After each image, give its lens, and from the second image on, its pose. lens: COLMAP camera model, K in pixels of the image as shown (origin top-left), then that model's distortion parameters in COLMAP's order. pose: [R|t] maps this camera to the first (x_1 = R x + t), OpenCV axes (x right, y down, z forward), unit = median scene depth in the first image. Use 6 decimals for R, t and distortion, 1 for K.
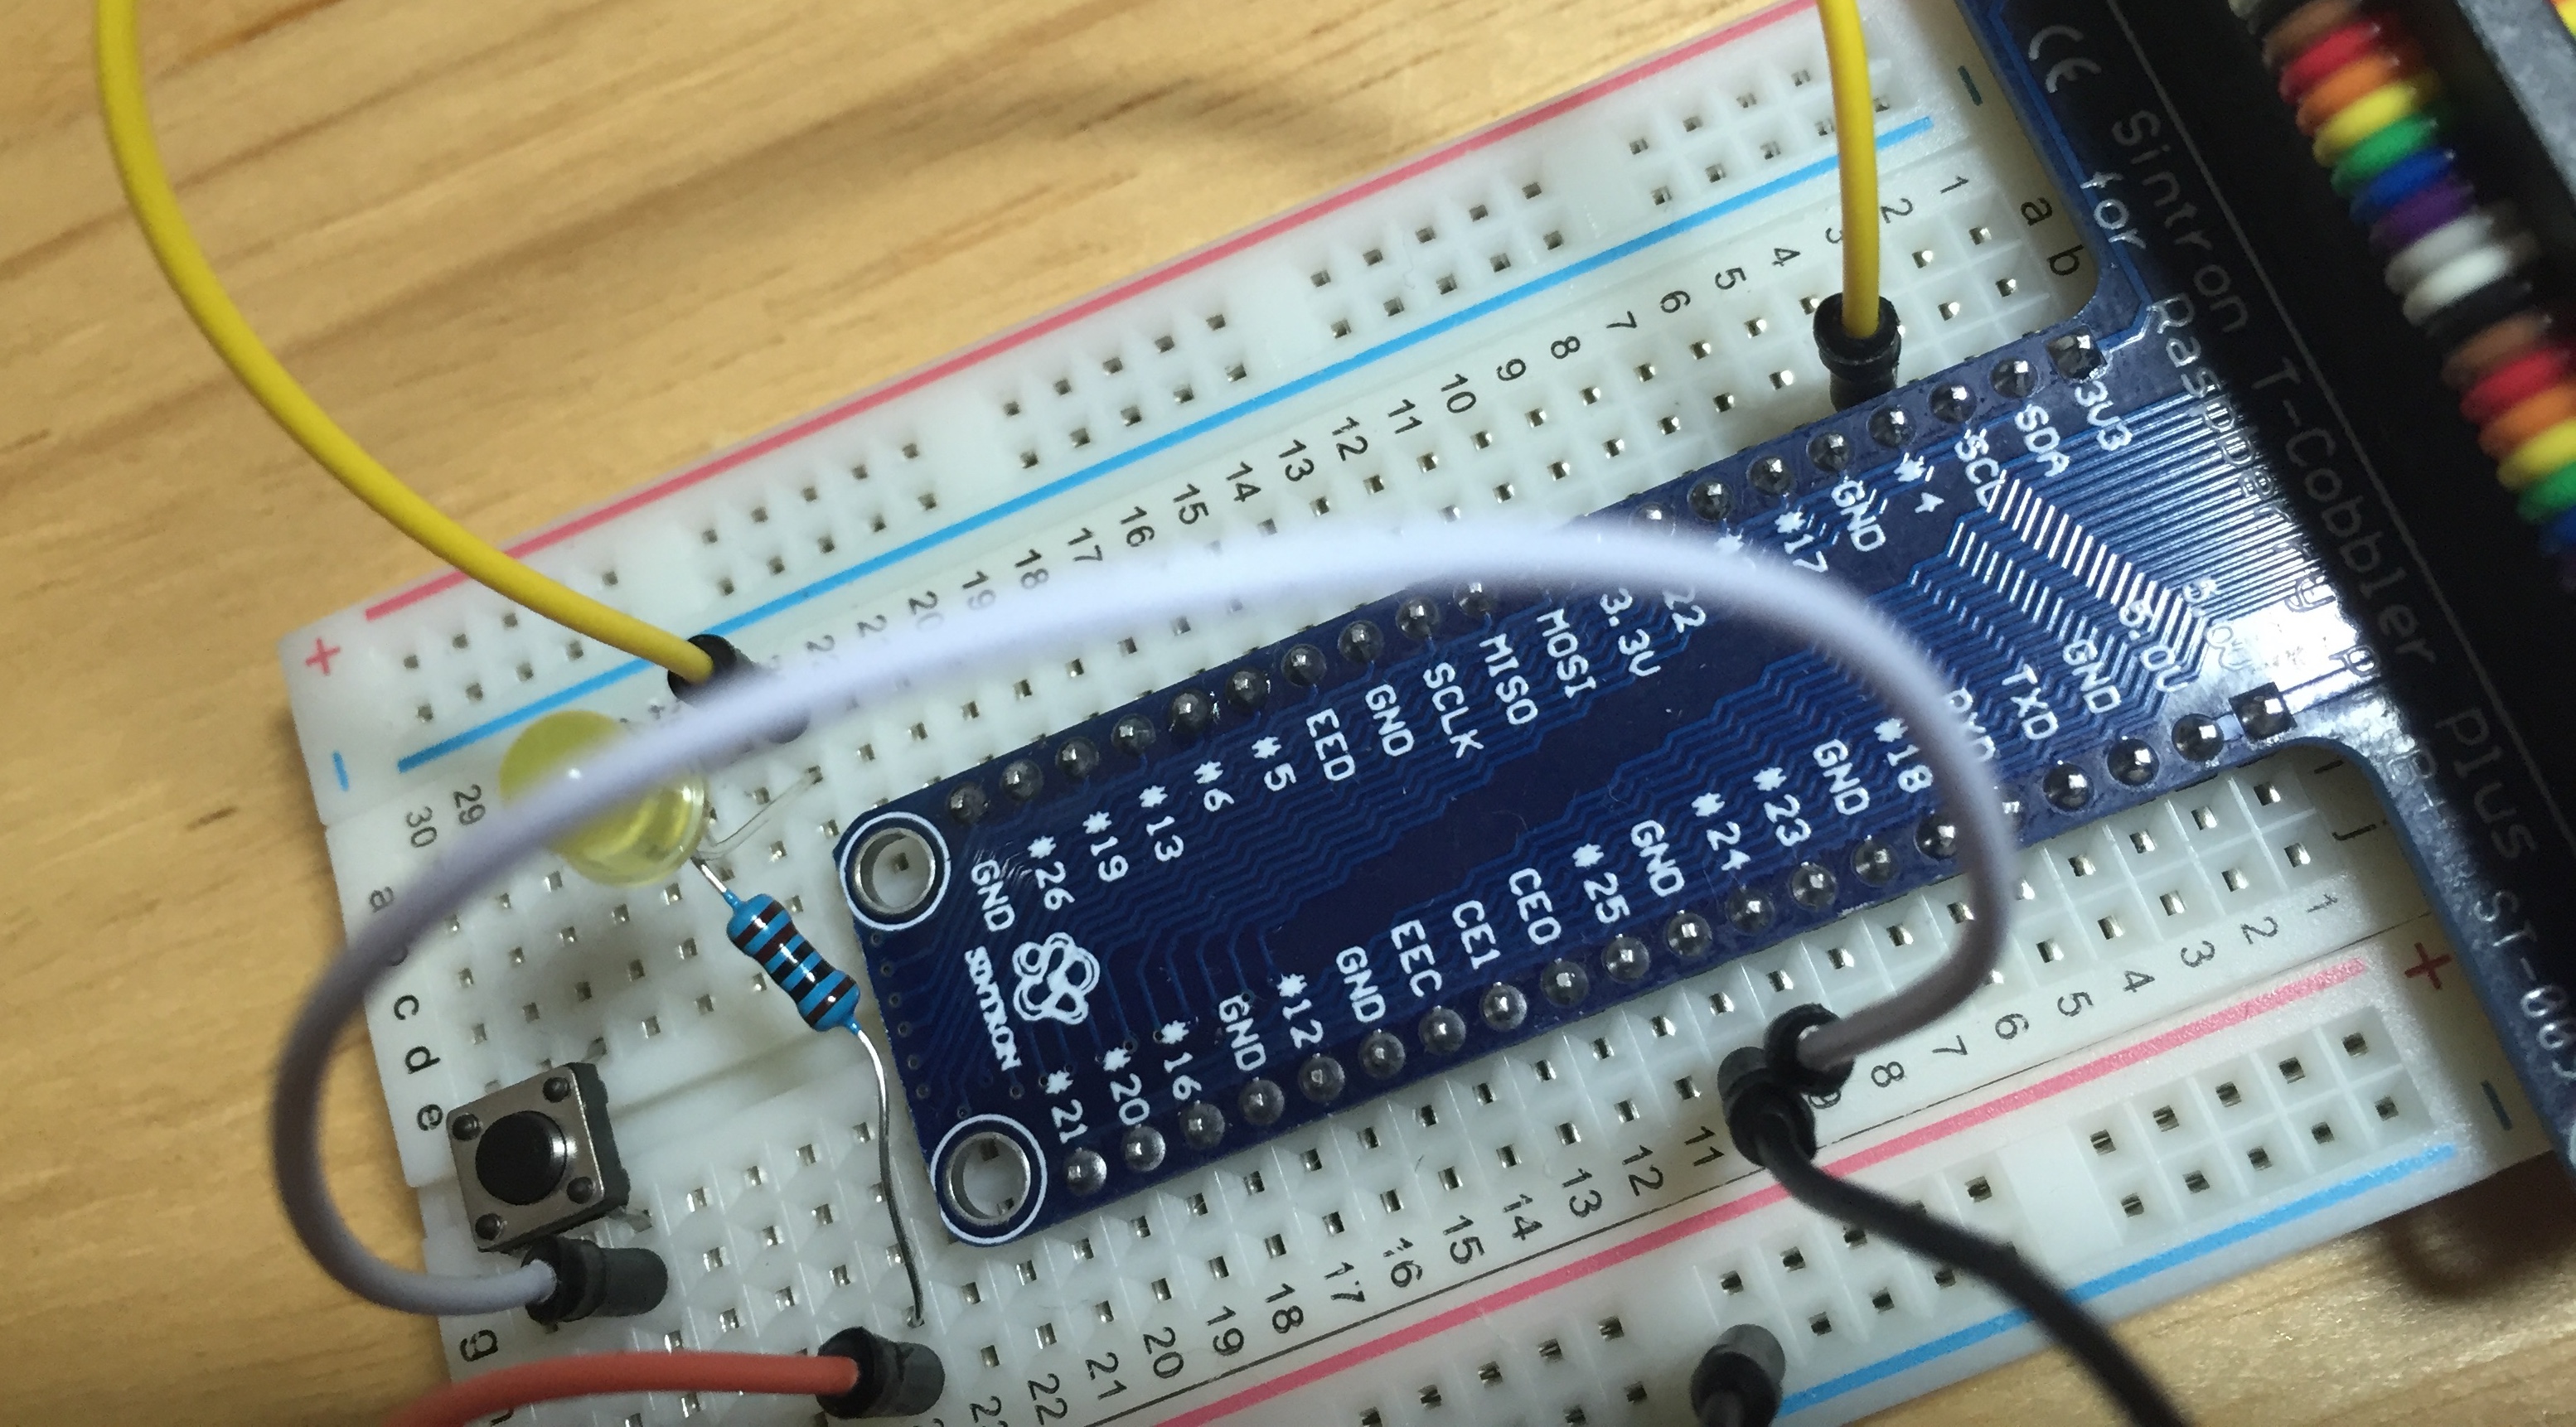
lens RADIAL K [[2435.9, 0, 1225.0], [0, 2435.9, 416.3], [0, 0, 1]] dist [0.042244, 0.001856]
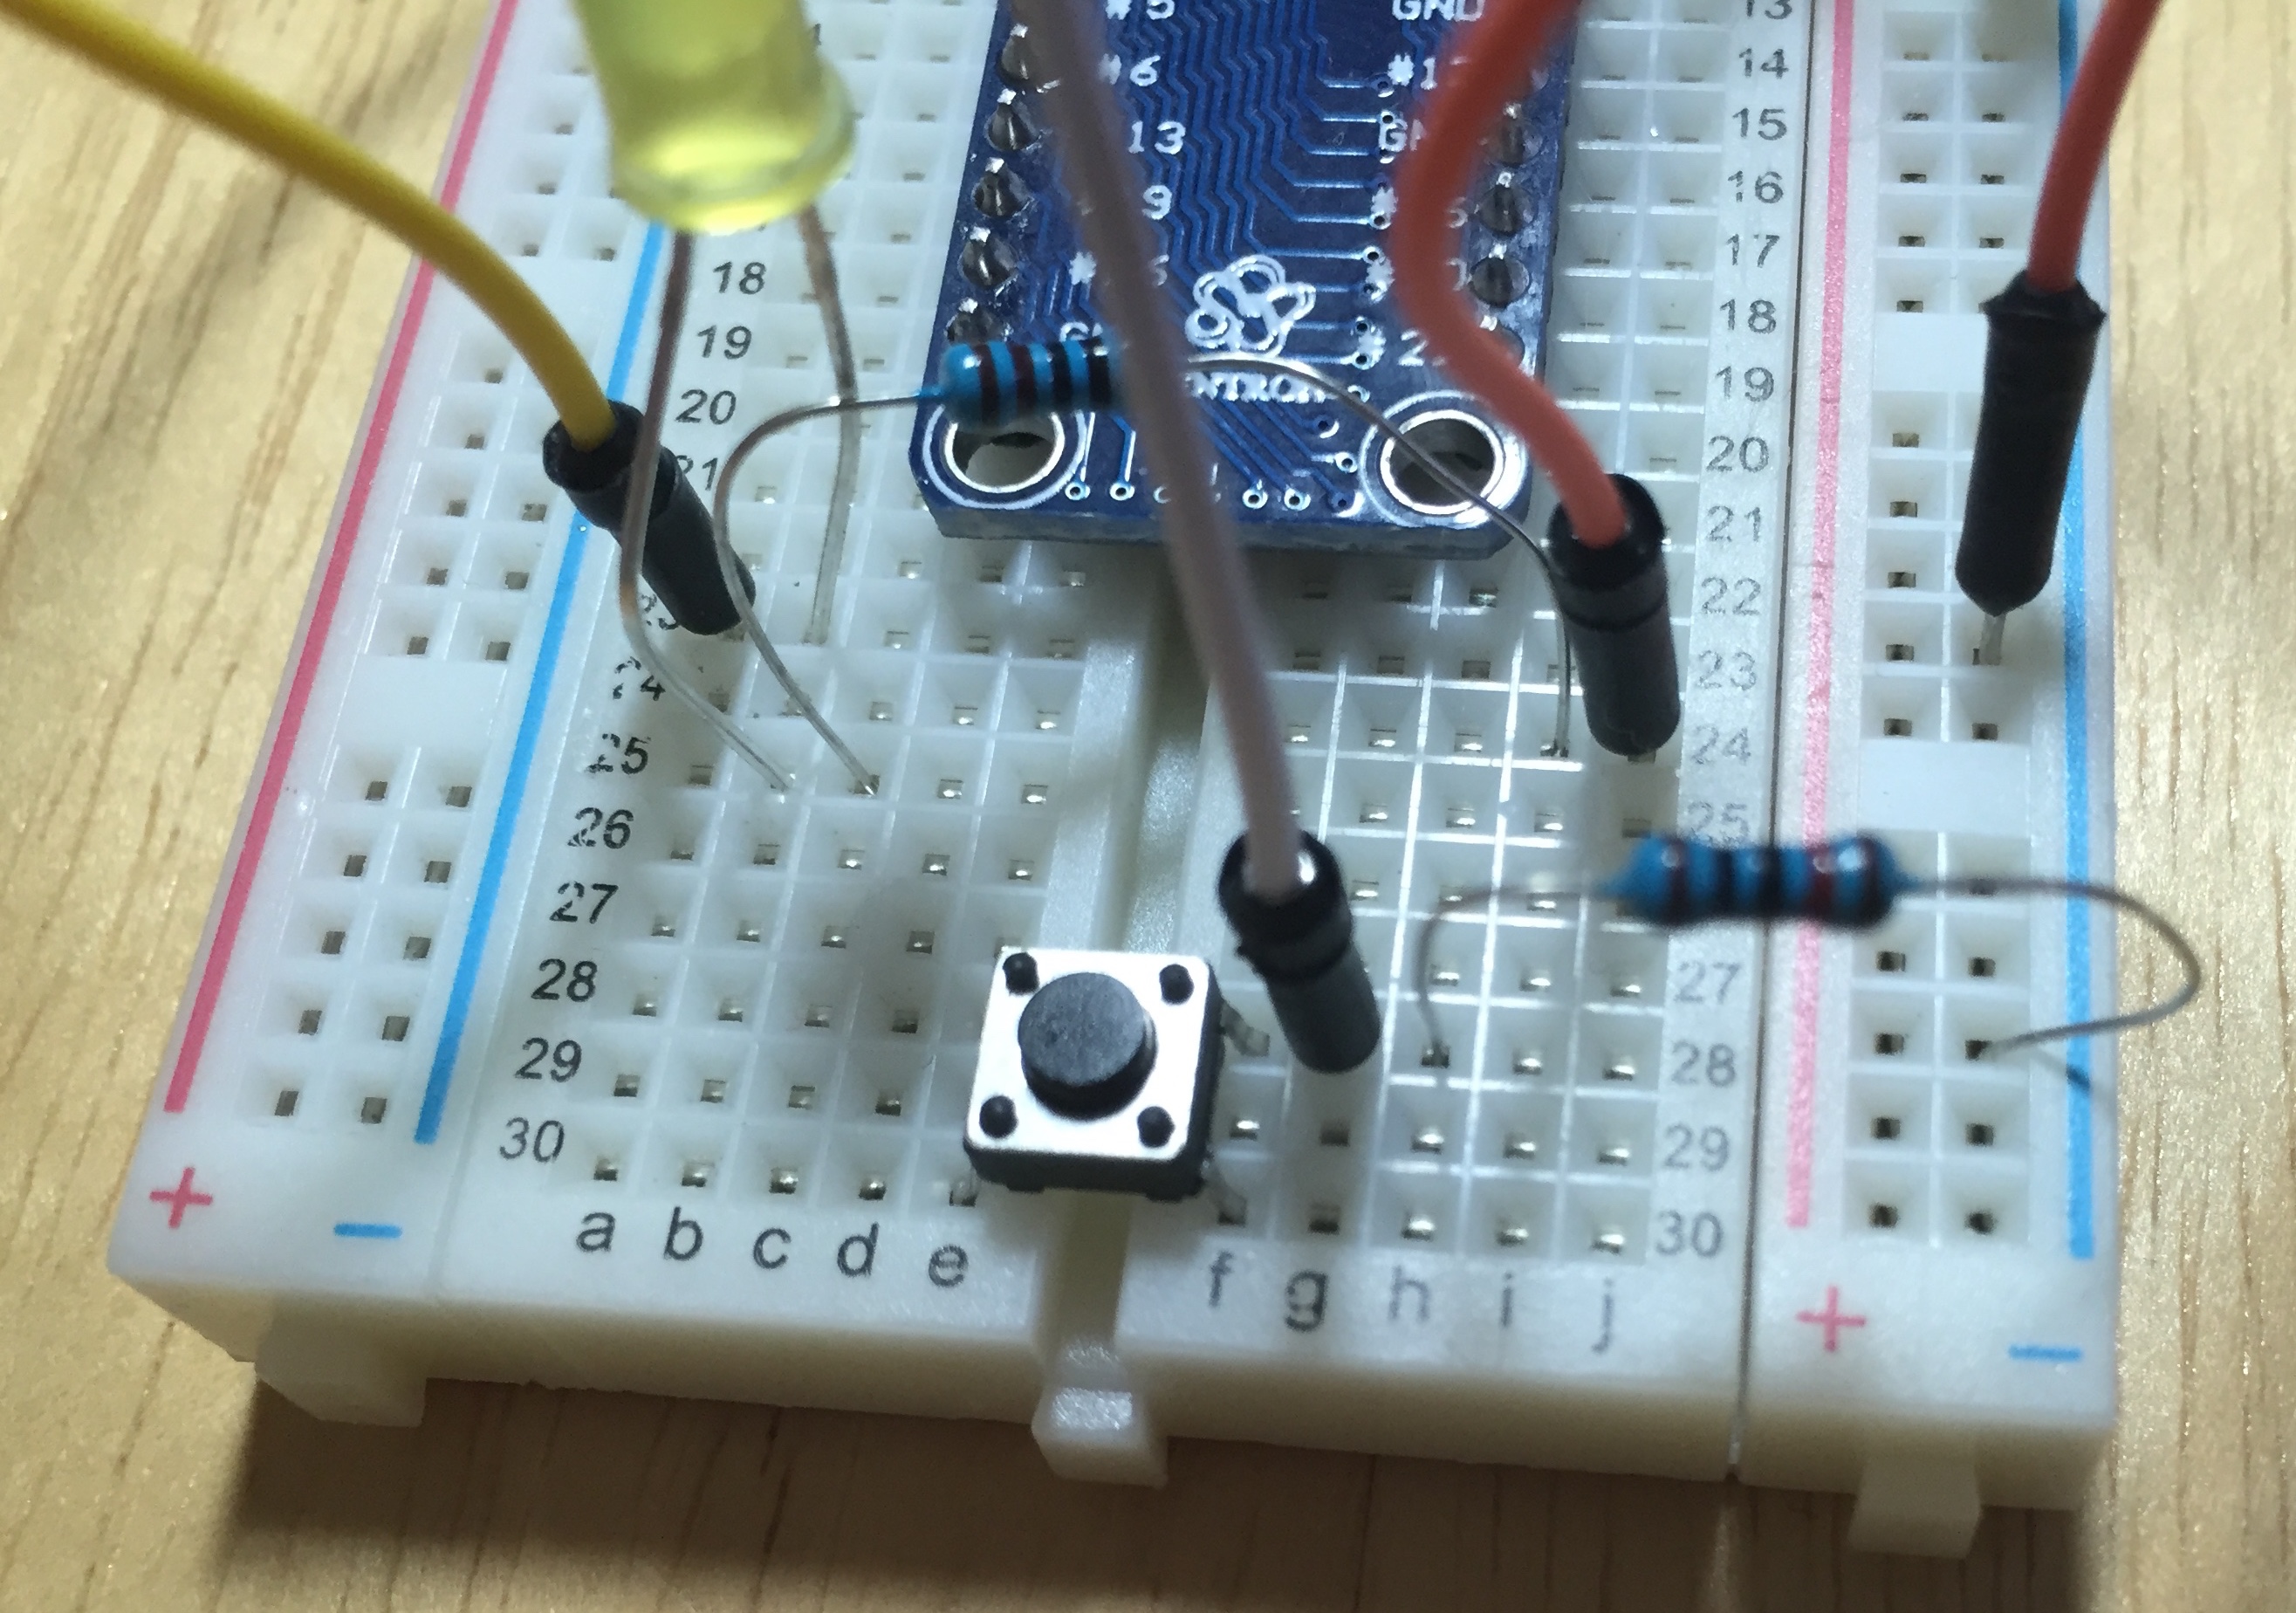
lens RADIAL K [[2648.1, 0, 1372.2], [0, 2648.1, 1033.0], [0, 0, 1]] dist [0.057317, -0.136486]
pose [[0.444413, -0.736527, 0.509927, -0.627910], [0.857989, 0.513635, -0.005874, 0.383649], [-0.257590, 0.440122, 0.860198, 0.404206]]
